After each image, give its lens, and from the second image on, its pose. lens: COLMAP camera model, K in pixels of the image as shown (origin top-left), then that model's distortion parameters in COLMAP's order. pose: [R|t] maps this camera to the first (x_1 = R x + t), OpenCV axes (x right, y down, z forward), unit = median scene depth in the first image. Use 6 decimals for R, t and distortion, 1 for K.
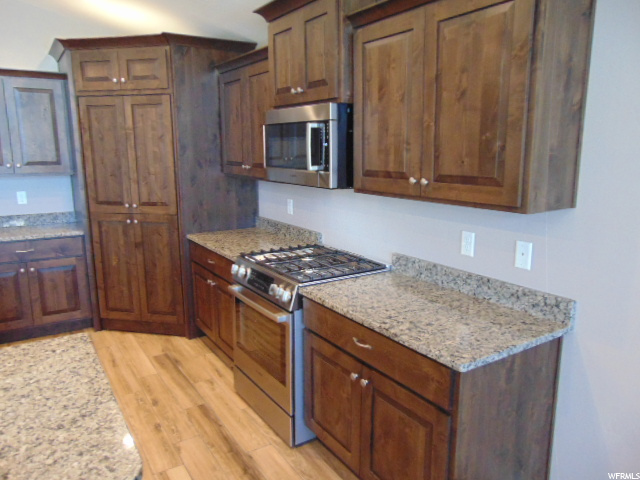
lens RADIAL K [[479.6, 0, 317.4], [0, 479.6, 238.4], [0, 0, 1]] dist [-0.005166, 0.028044]
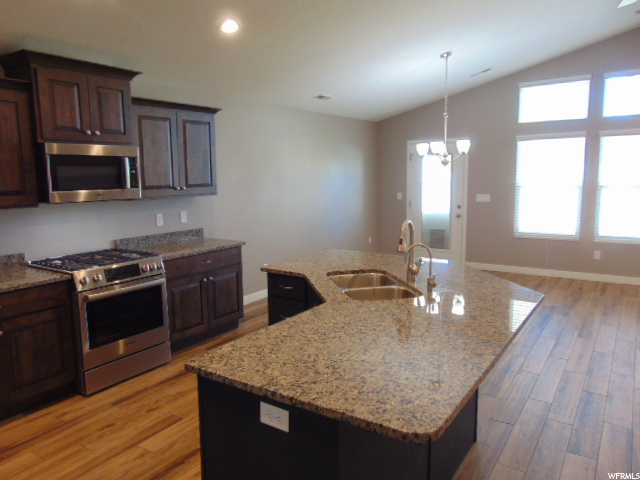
lens RADIAL K [[479.6, 0, 313.6], [0, 479.6, 243.4], [0, 0, 1]] dist [-0.005166, 0.028044]
pose [[-0.396957, -0.127289, 0.908968, -1.523675], [0.185570, 0.958754, 0.215301, -0.176922], [-0.898882, 0.254142, -0.356963, 0.973938]]
